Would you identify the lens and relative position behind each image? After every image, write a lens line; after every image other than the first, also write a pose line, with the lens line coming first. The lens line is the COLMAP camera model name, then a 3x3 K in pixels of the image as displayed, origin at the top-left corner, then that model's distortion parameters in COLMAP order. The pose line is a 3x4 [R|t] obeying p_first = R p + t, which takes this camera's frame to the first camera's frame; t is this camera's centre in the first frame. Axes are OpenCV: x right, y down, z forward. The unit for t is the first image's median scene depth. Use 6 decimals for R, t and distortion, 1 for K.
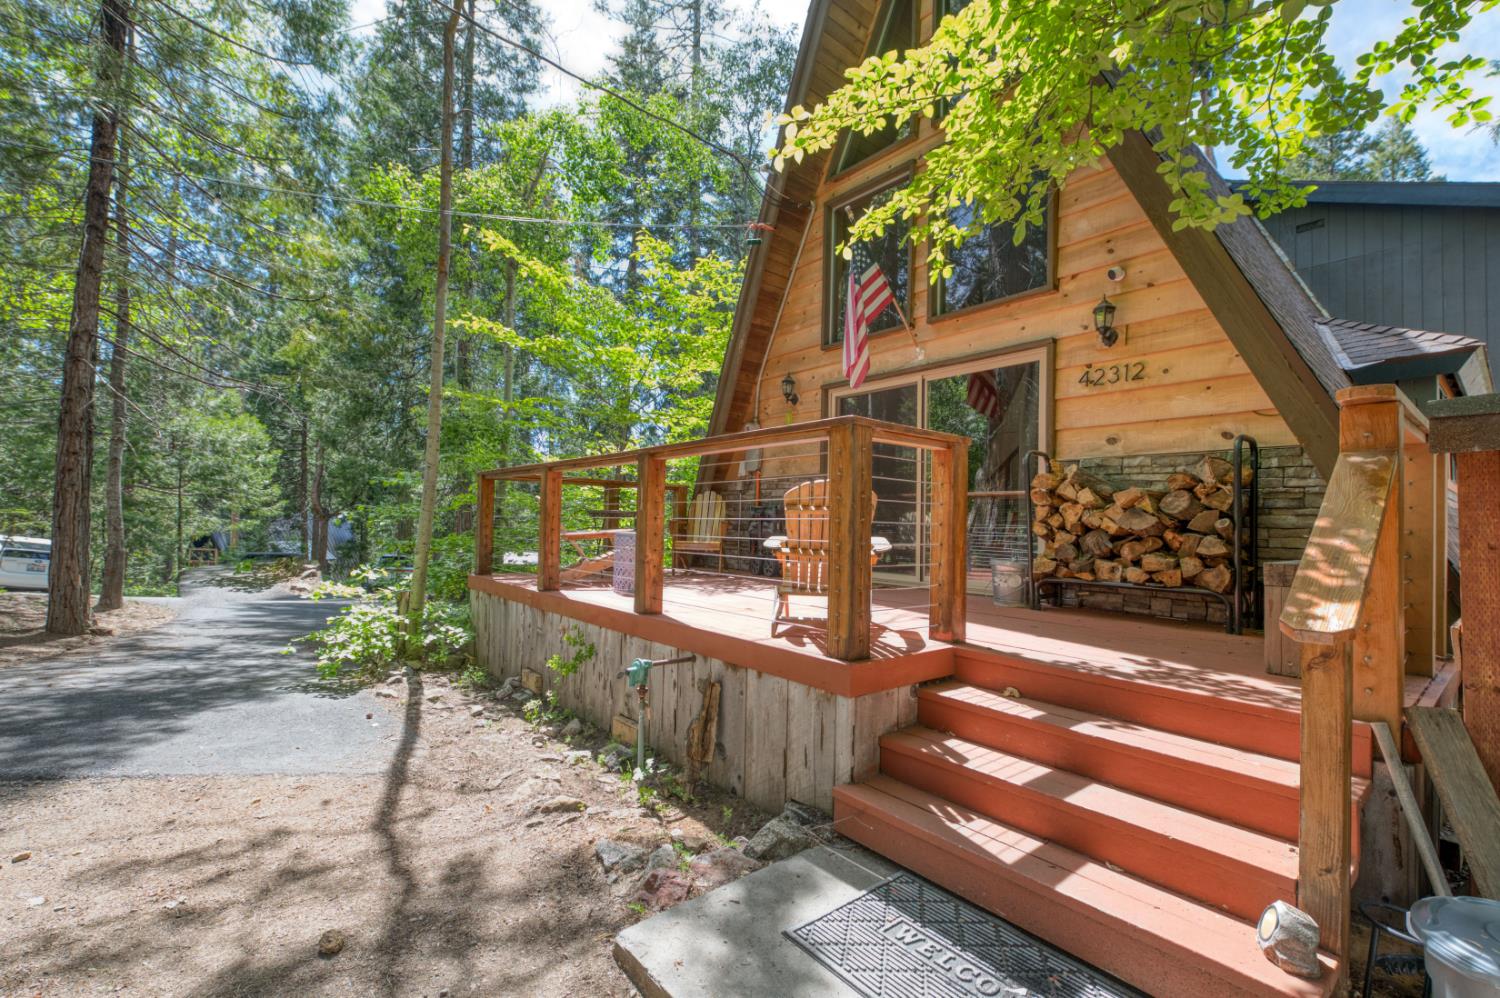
lens RADIAL K [[639.9, 0, 740.3], [0, 639.9, 503.2], [0, 0, 1]] dist [0.001511, 0.000160]
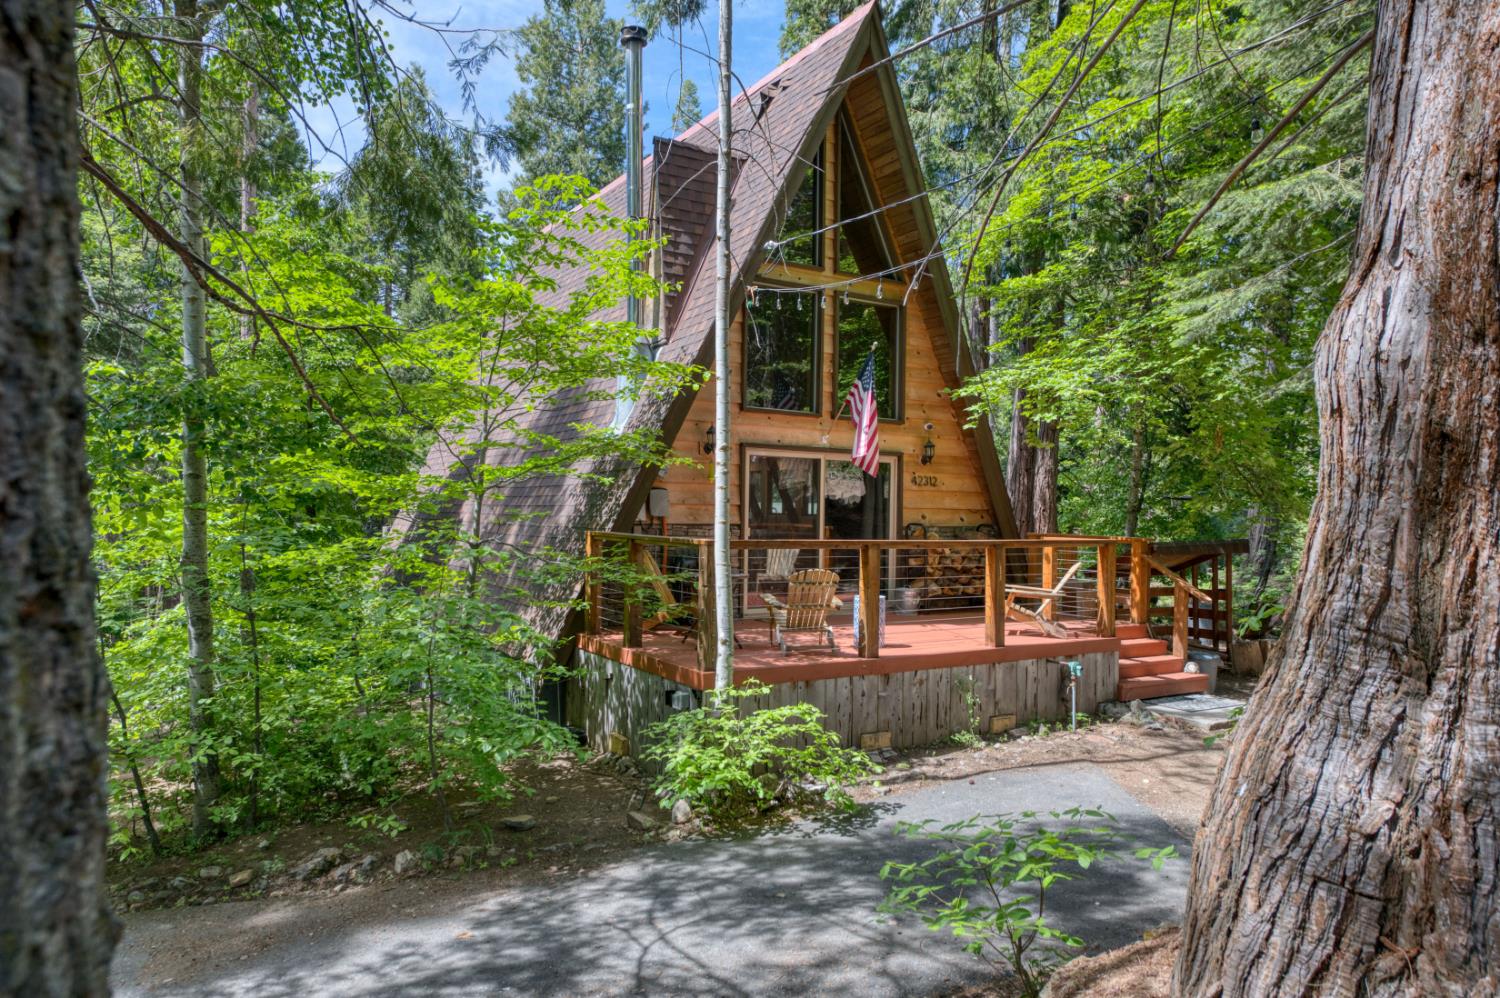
lens RADIAL K [[1026.2, 0, 743.9], [0, 1026.2, 497.6], [0, 0, 1]] dist [0.004034, 0.000179]
pose [[0.104713, -0.020016, 0.994301, -2.438940], [-0.053296, 0.998248, 0.025708, -0.206772], [-0.993073, -0.055684, 0.103462, 1.234908]]
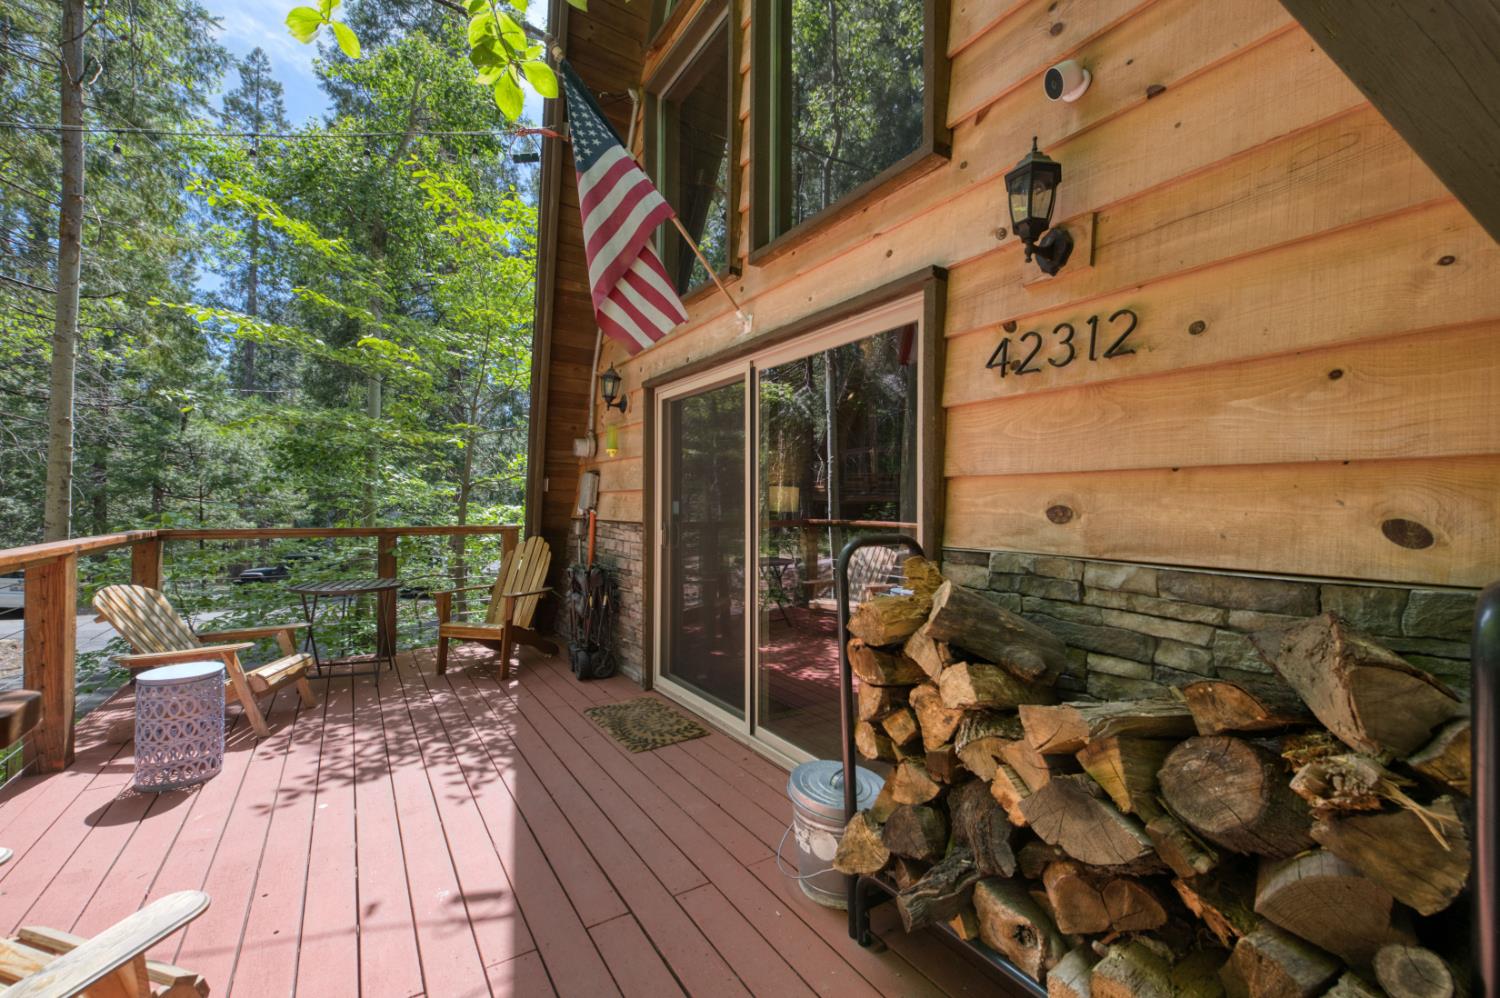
lens RADIAL K [[618.3, 0, 742.4], [0, 618.3, 499.8], [0, 0, 1]] dist [0.002188, -0.000173]
pose [[0.993644, -0.014709, -0.111601, 0.440678], [0.017071, 0.999649, 0.020236, -0.120370], [0.111264, -0.022013, 0.993547, 0.616679]]
